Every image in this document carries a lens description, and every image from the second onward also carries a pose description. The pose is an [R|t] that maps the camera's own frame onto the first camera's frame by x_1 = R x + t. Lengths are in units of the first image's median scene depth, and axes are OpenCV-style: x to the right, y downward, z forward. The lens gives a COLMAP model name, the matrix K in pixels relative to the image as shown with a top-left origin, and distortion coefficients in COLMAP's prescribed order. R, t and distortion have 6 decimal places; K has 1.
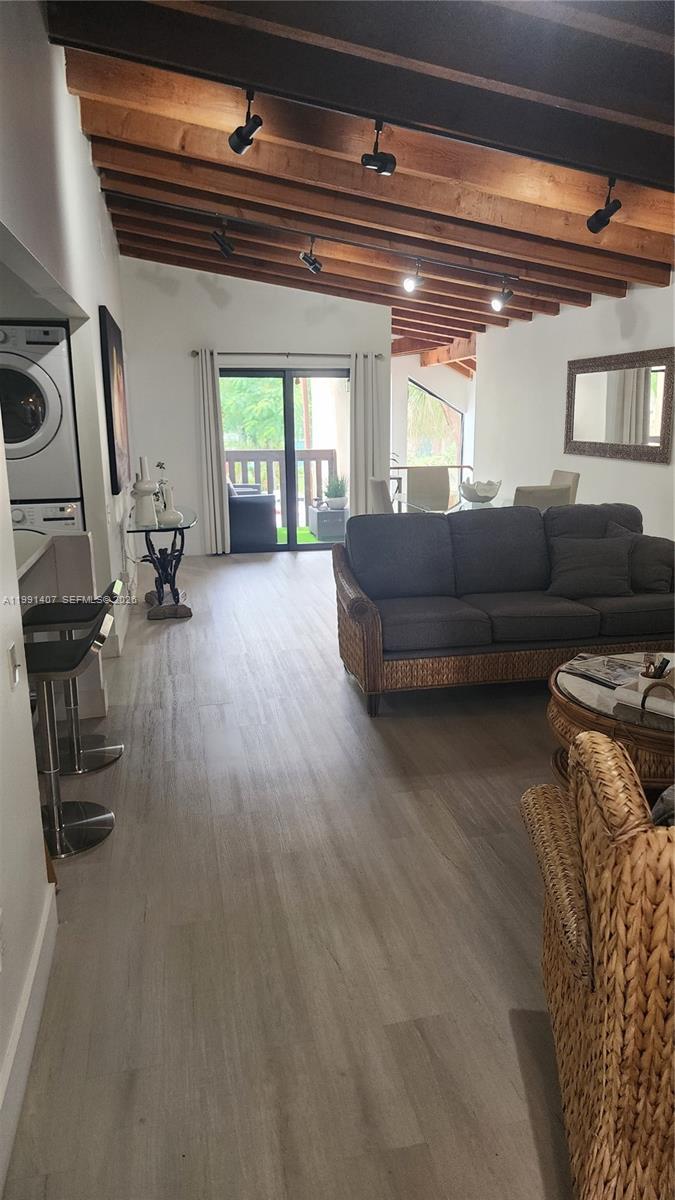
lens RADIAL K [[808.8, 0, 337.5], [0, 808.8, 600.0], [0, 0, 1]] dist [0.069128, -0.071333]
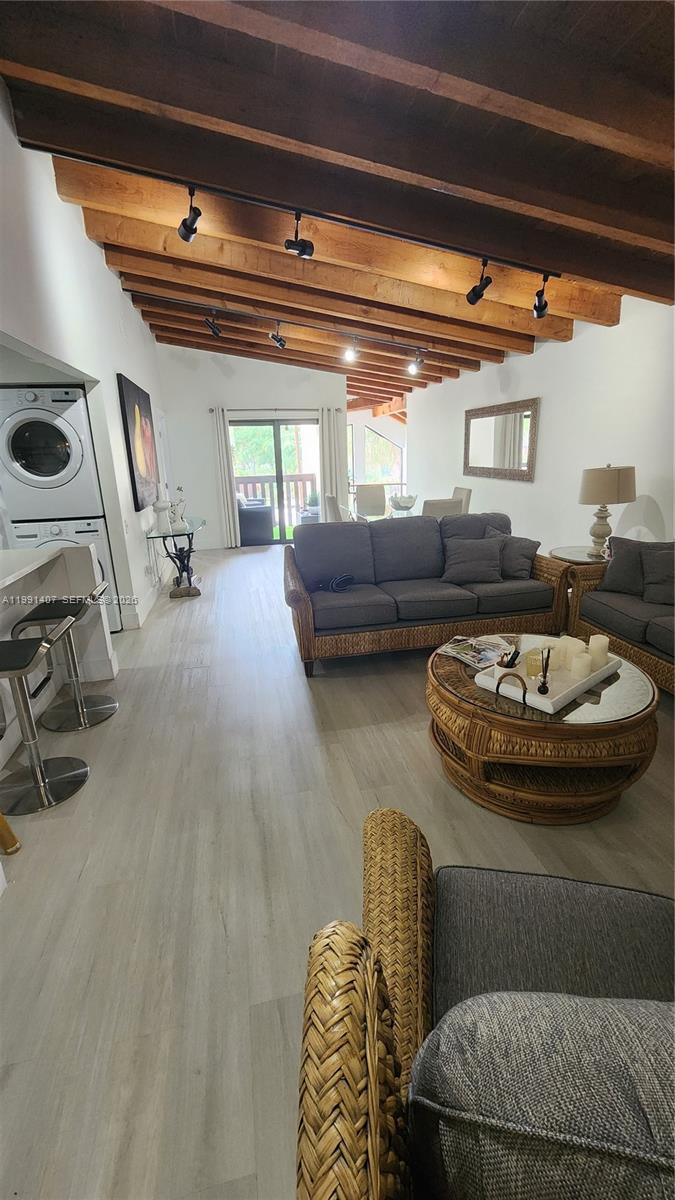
lens RADIAL K [[489.1, 0, 337.5], [0, 489.1, 600.0], [0, 0, 1]] dist [0.000546, 0.000058]
pose [[0.999847, -0.015942, -0.007257, 0.069568], [0.016419, 0.997321, 0.071284, -0.029013], [0.006102, -0.071393, 0.997430, 0.137314]]
